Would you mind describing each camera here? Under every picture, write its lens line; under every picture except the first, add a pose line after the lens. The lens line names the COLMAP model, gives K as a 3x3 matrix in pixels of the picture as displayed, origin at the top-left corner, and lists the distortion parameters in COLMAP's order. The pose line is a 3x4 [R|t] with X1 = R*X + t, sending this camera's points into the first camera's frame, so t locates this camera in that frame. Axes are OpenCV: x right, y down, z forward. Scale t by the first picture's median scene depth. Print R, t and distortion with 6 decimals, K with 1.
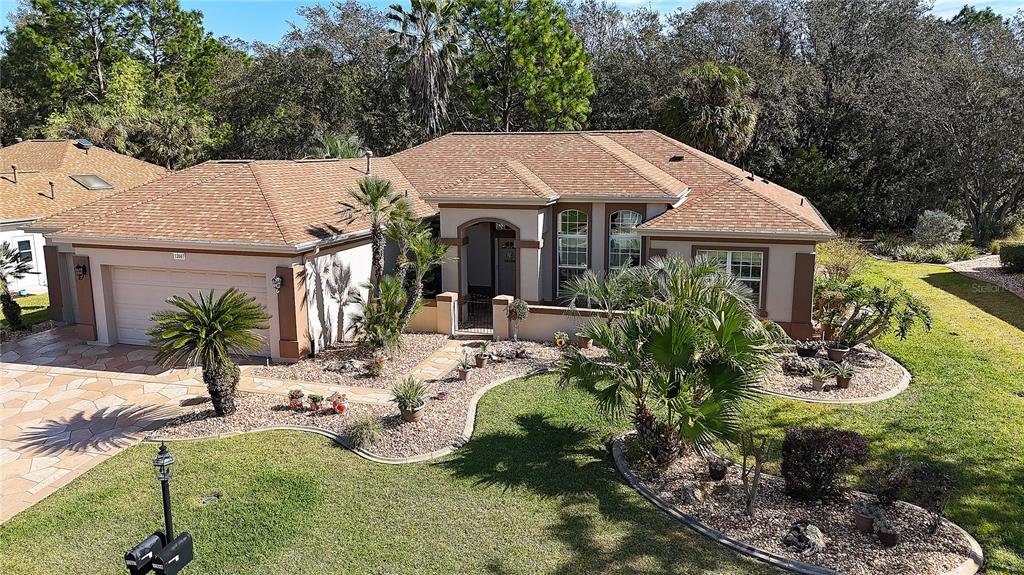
lens RADIAL K [[746.0, 0, 512.0], [0, 746.0, 287.5], [0, 0, 1]] dist [0.059715, -0.043076]
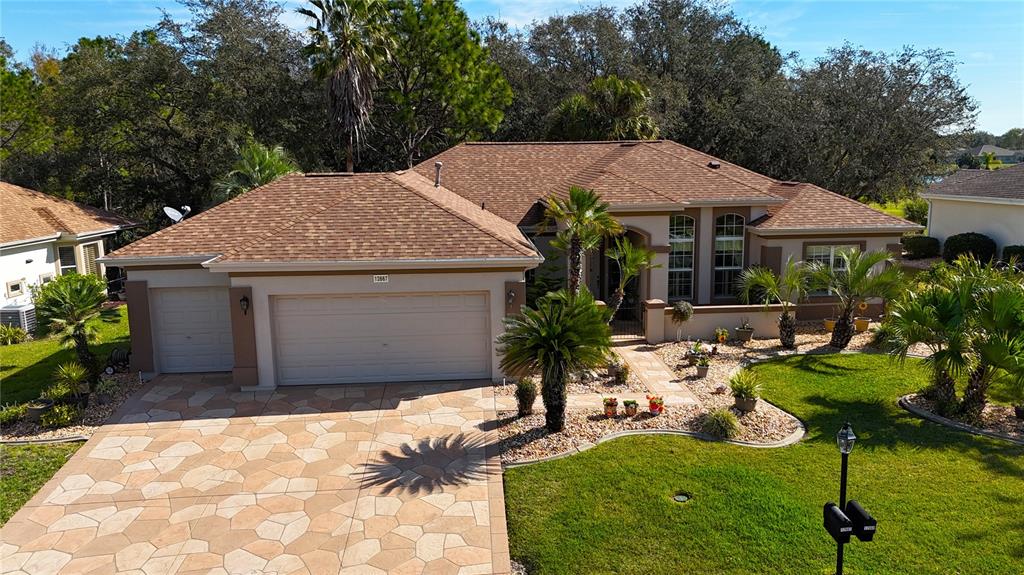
lens RADIAL K [[817.5, 0, 531.2], [0, 817.5, 289.8], [0, 0, 1]] dist [0.081426, -0.083404]
pose [[0.923913, -0.066449, 0.376789, -0.708557], [0.077104, 0.996935, -0.013247, -0.000762], [-0.374754, 0.041290, 0.926204, 0.020555]]
